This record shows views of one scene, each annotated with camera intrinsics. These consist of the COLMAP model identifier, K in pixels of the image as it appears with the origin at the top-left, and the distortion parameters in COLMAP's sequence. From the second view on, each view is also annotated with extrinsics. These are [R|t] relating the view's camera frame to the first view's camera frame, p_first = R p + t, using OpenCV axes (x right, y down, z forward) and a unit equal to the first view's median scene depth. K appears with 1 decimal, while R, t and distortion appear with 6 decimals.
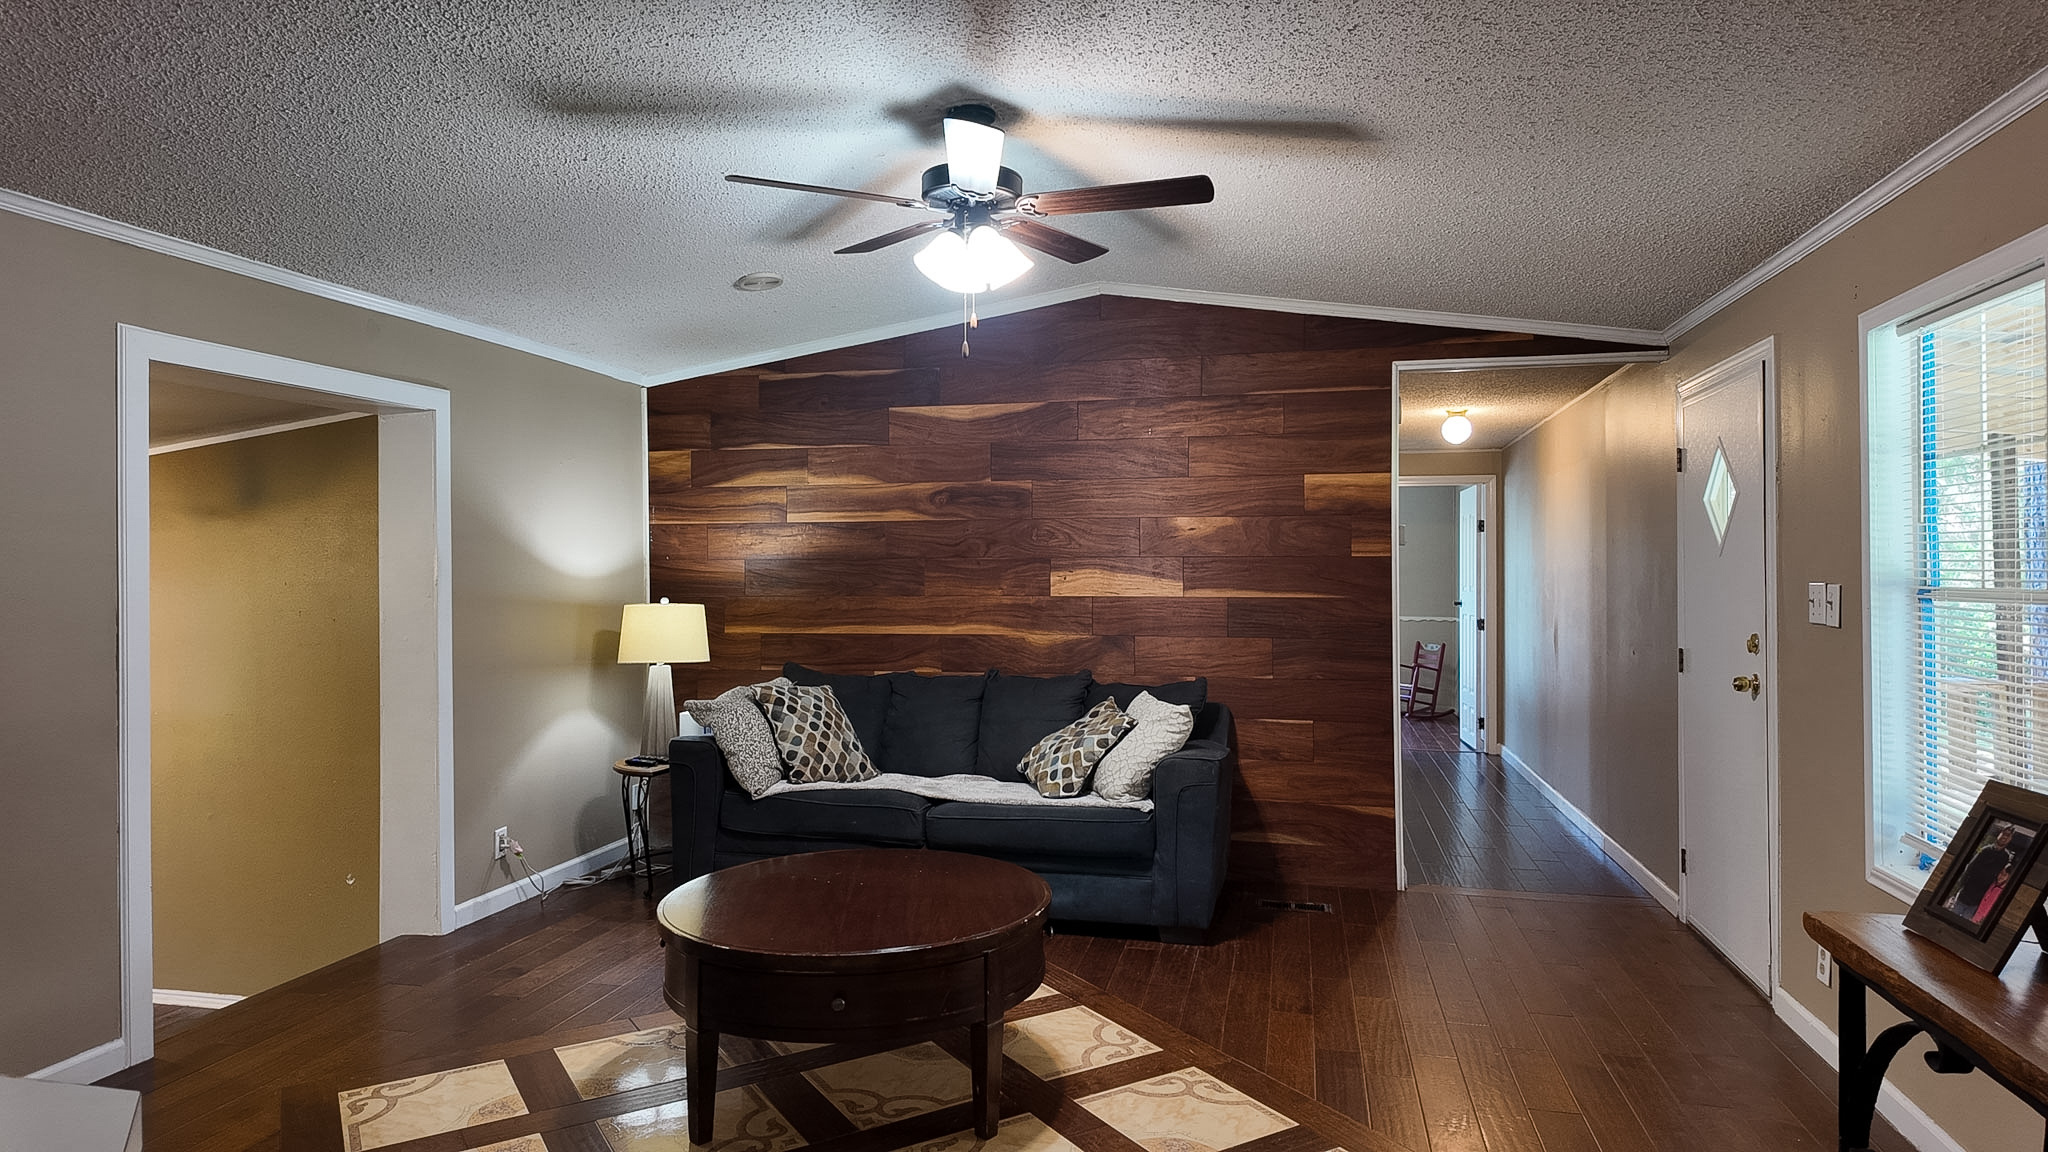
lens RADIAL K [[1193.8, 0, 1016.6], [0, 1193.8, 576.7], [0, 0, 1]] dist [0.012676, -0.019564]
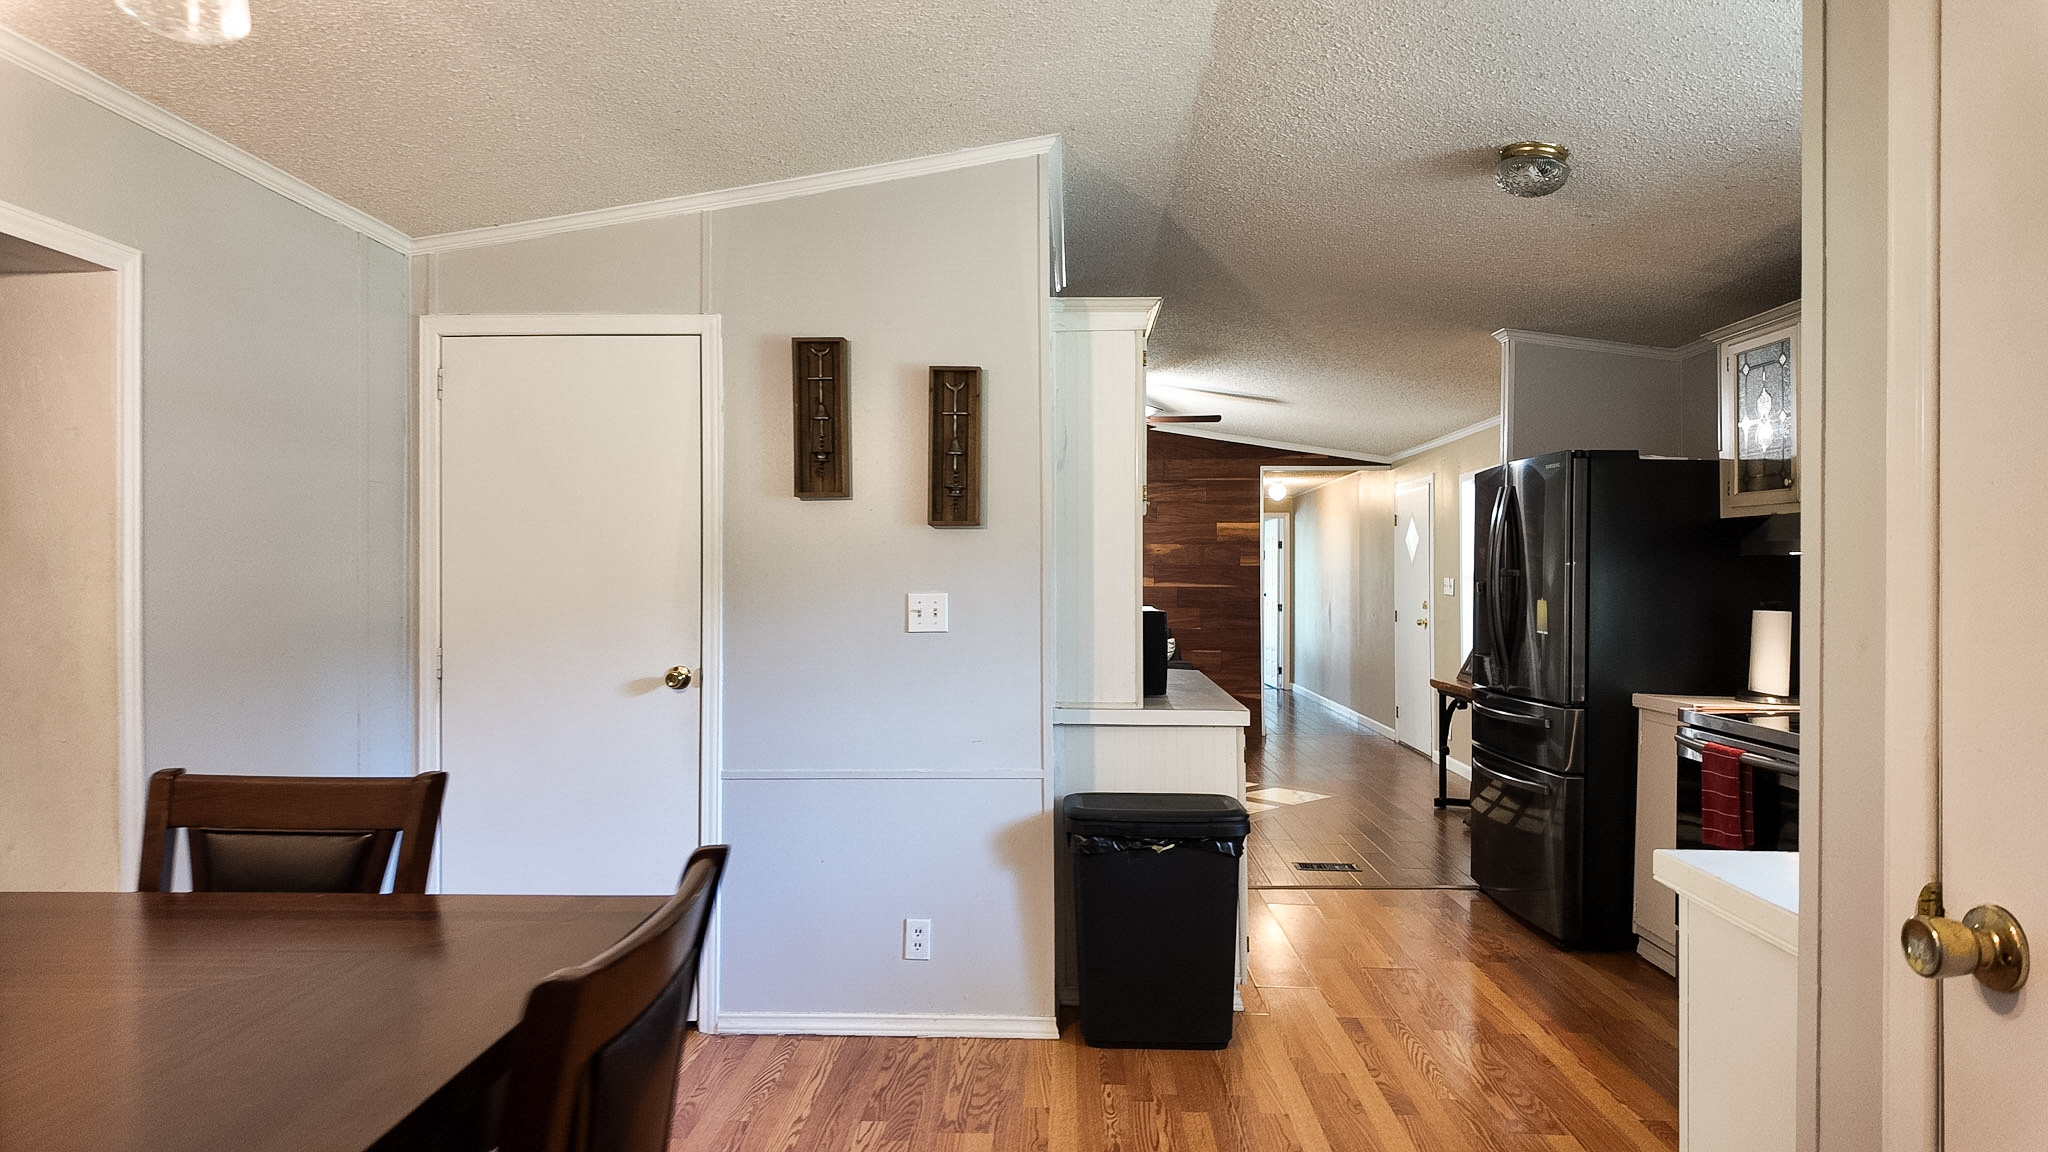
lens RADIAL K [[1193.8, 0, 1023.0], [0, 1193.8, 577.8], [0, 0, 1]] dist [0.012676, -0.019564]
pose [[0.979411, 0.002490, 0.201859, -0.444885], [-0.002271, 0.999997, -0.001314, 0.006238], [-0.201862, 0.000829, 0.979414, -0.804975]]
